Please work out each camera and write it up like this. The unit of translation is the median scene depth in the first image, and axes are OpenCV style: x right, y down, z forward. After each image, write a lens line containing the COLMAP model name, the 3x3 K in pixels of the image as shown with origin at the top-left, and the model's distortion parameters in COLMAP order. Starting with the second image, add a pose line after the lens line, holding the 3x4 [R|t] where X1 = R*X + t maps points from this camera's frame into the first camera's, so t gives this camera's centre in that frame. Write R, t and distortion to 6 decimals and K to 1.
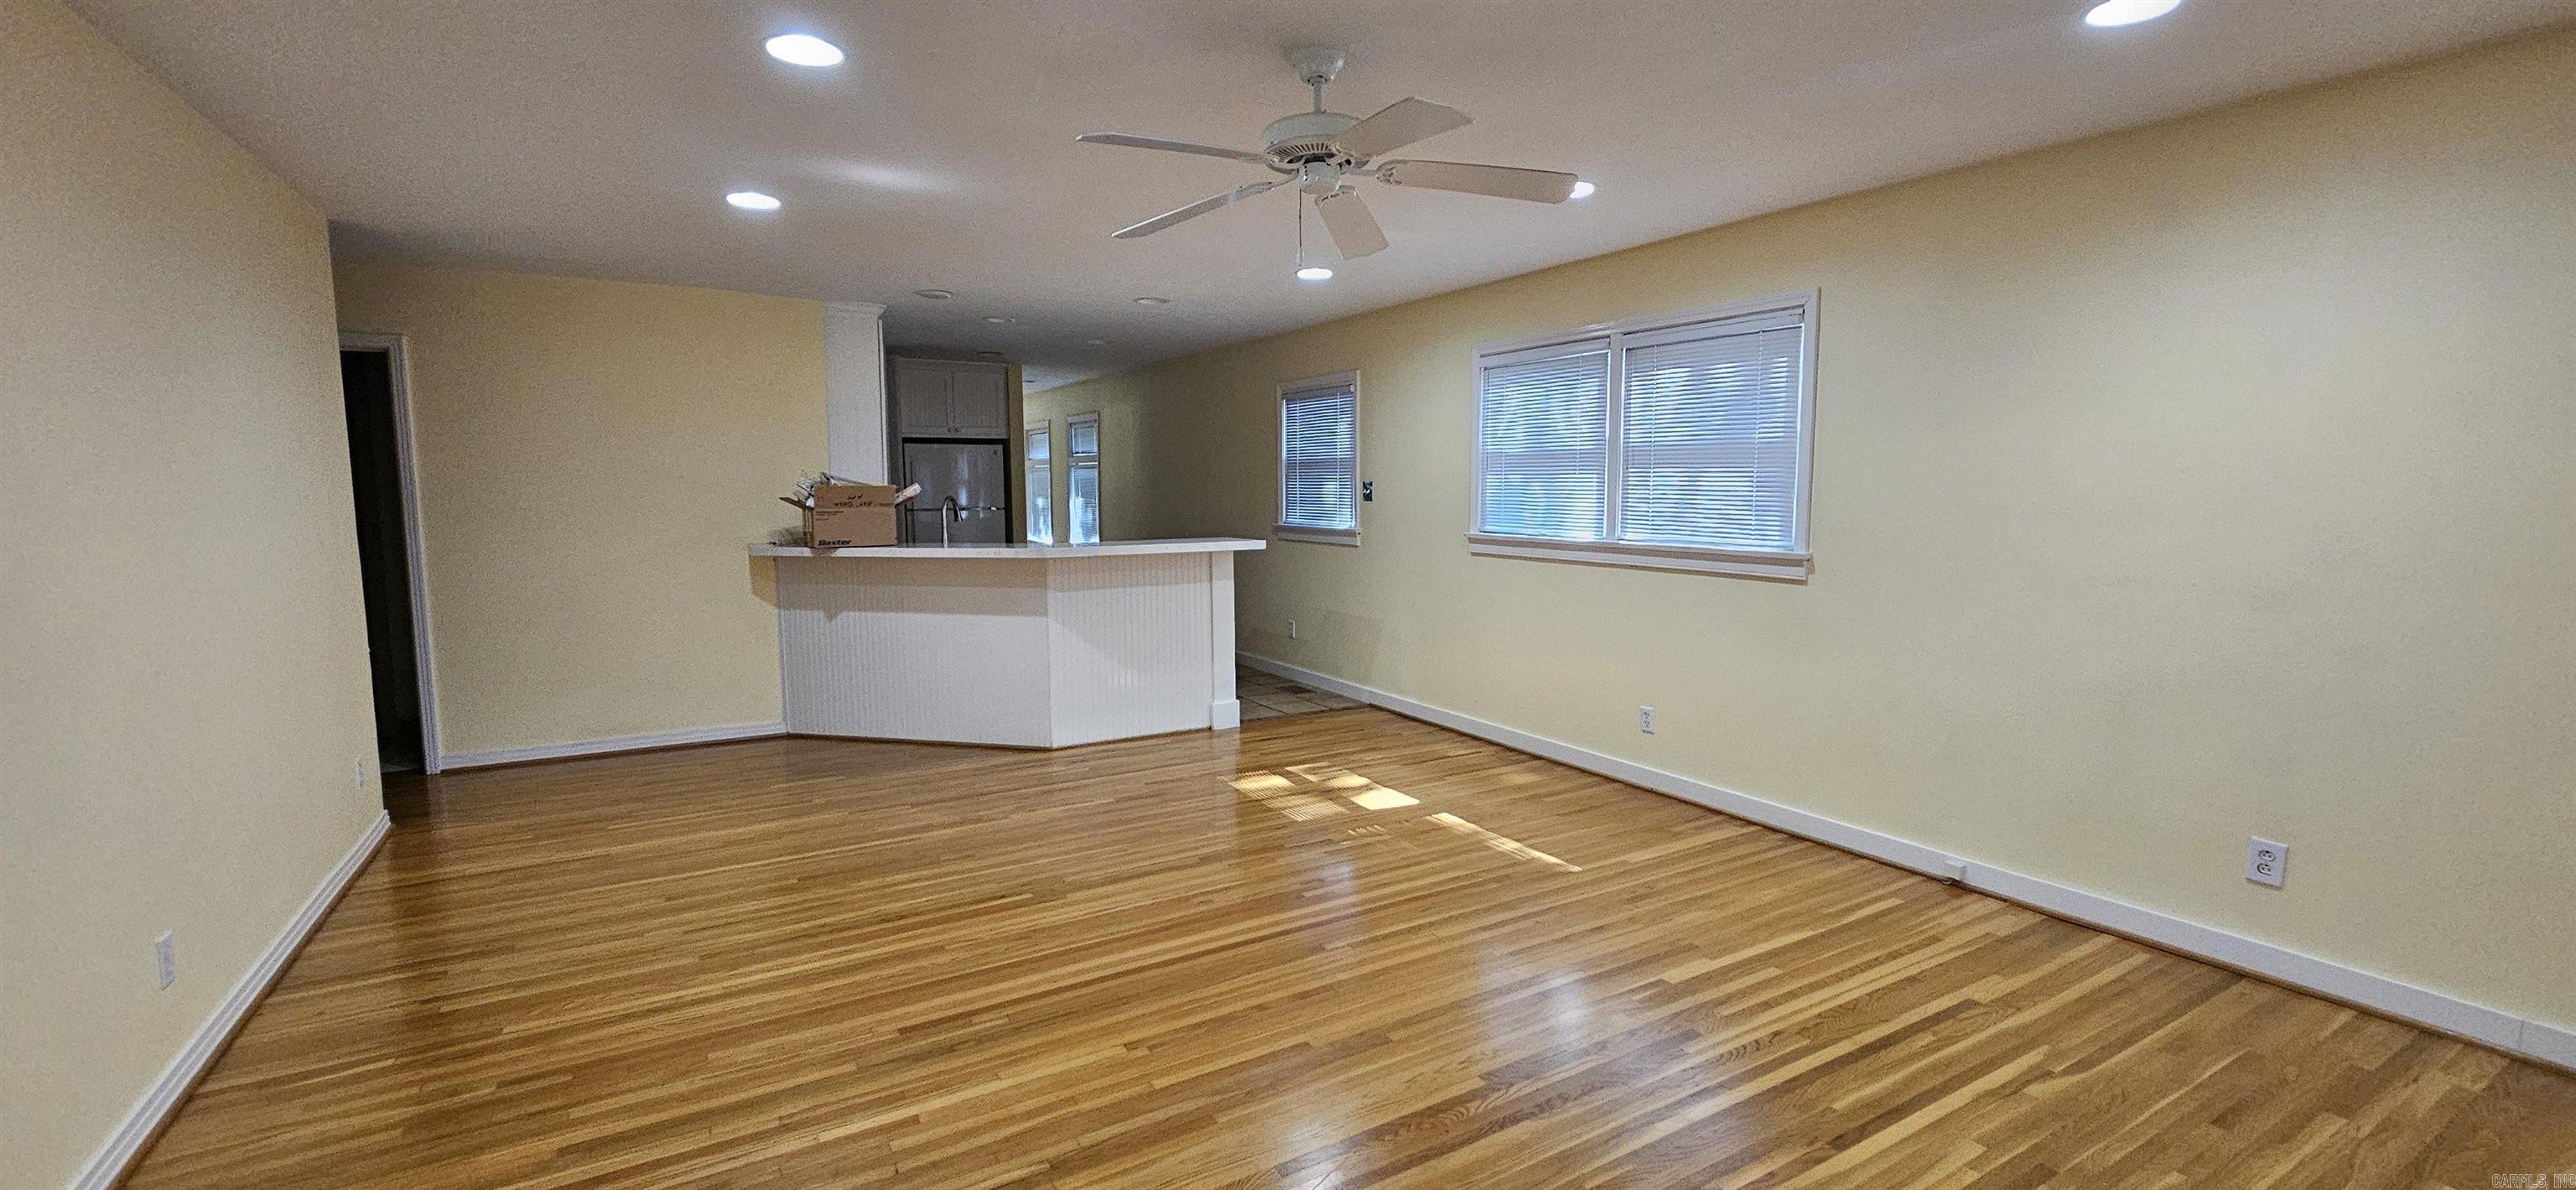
lens RADIAL K [[1058.3, 0, 1288.0], [0, 1058.3, 595.0], [0, 0, 1]] dist [0.000227, -0.000712]
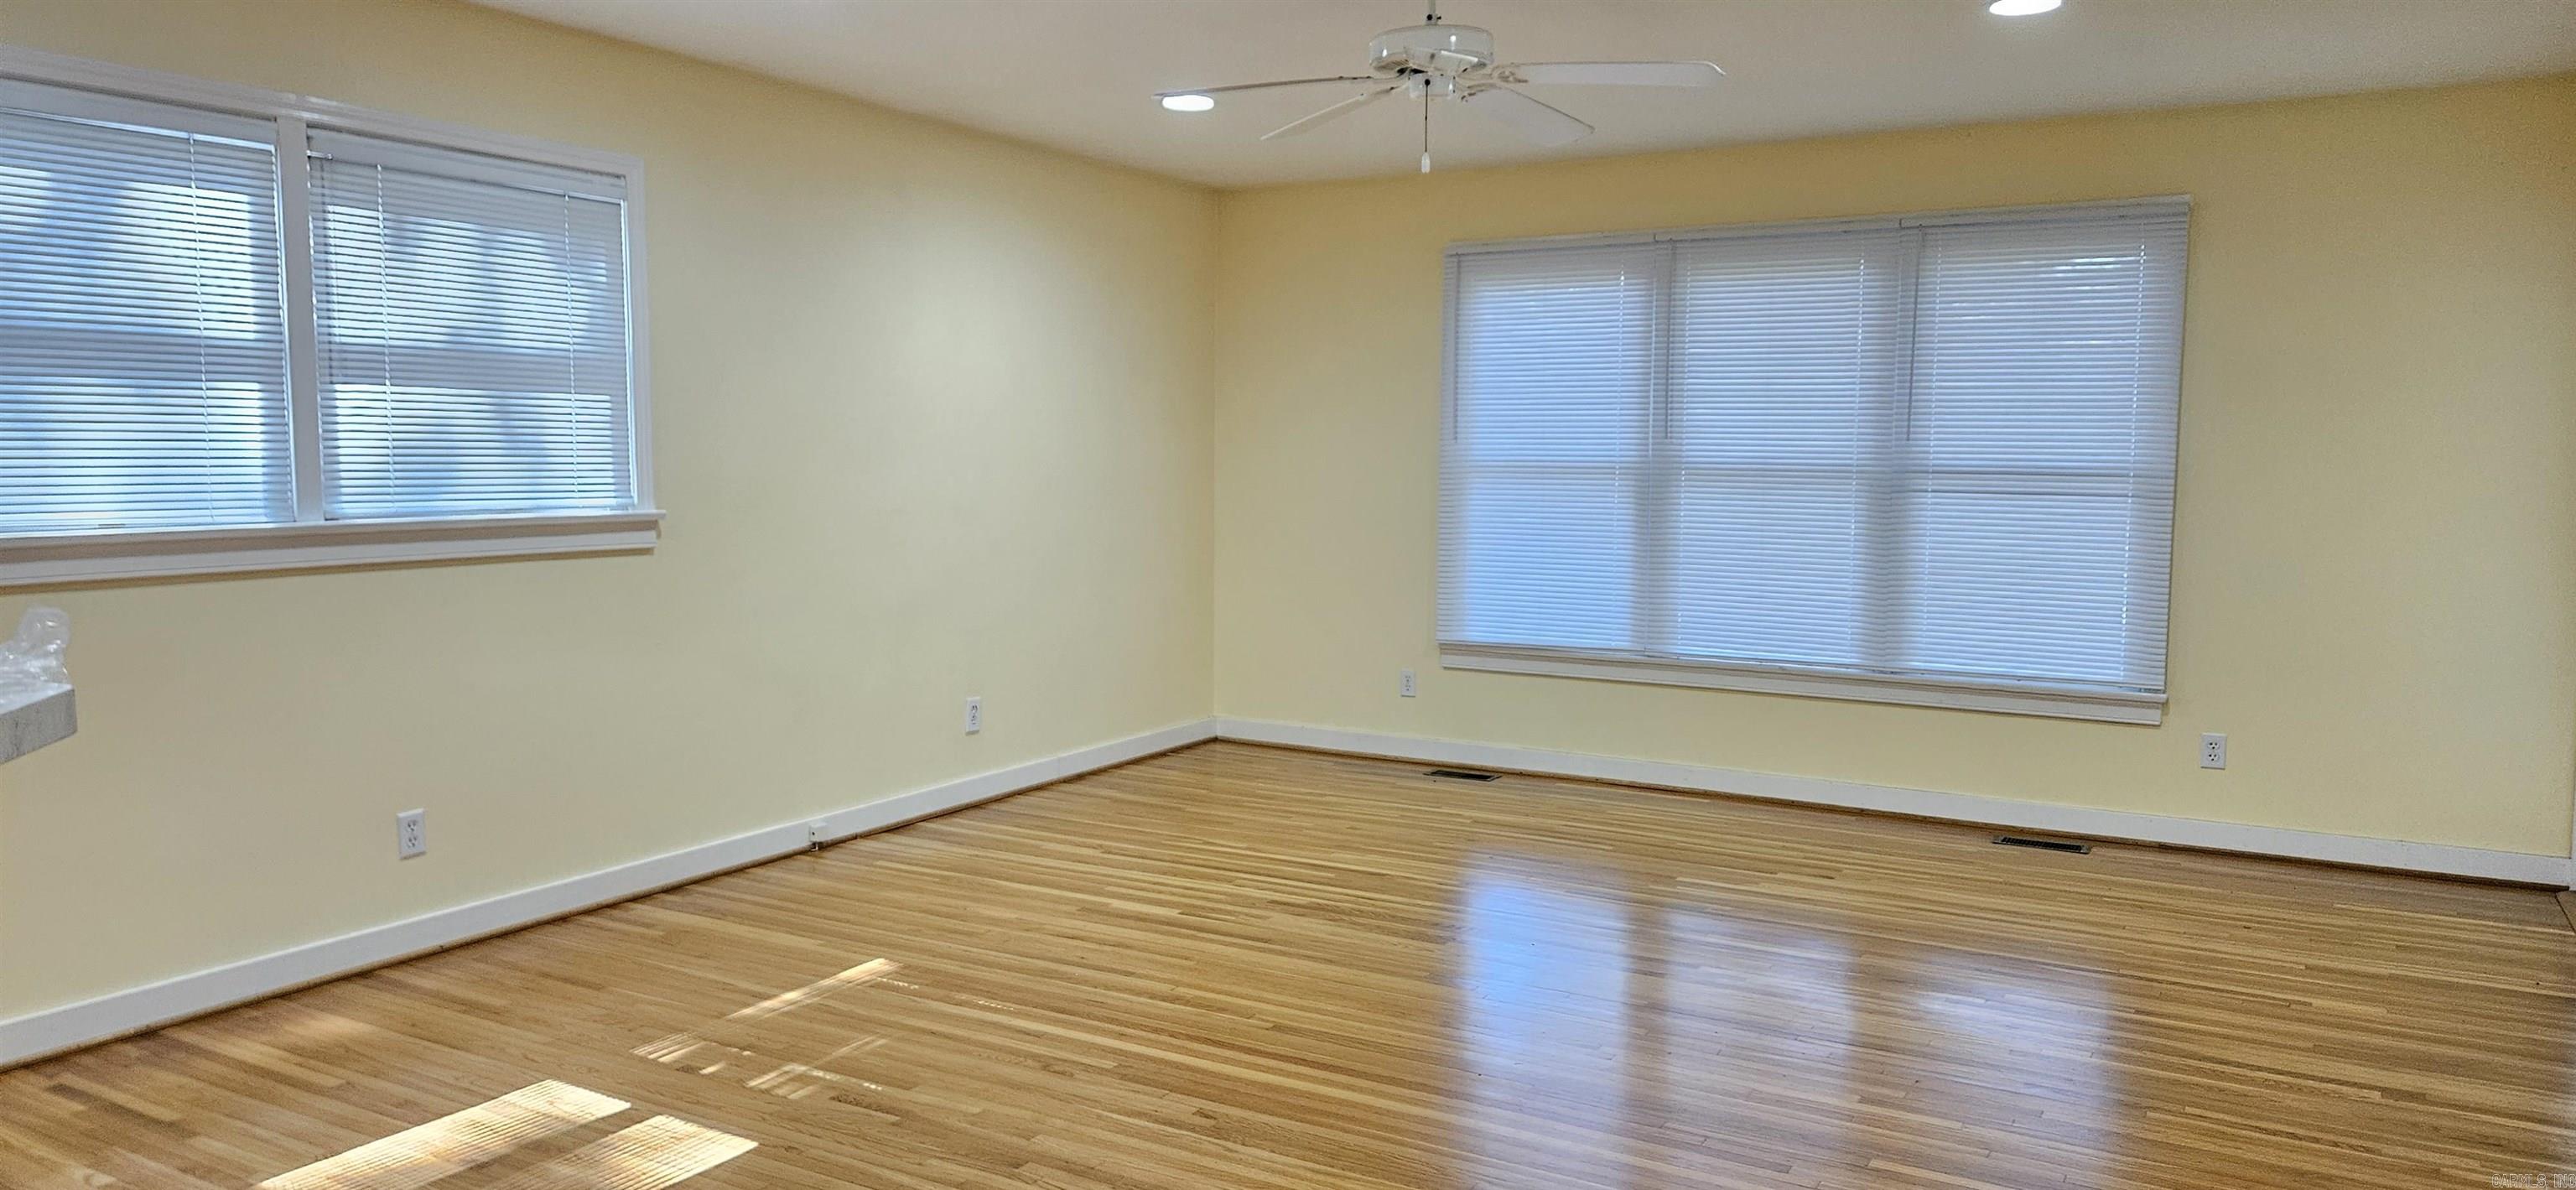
lens RADIAL K [[1727.7, 0, 1288.0], [0, 1727.7, 595.0], [0, 0, 1]] dist [0.002921, 0.000277]
pose [[-0.493593, -0.077007, 0.866277, -0.785163], [0.086247, 0.986828, 0.136866, -0.108241], [-0.865406, 0.142269, -0.480449, 1.184571]]
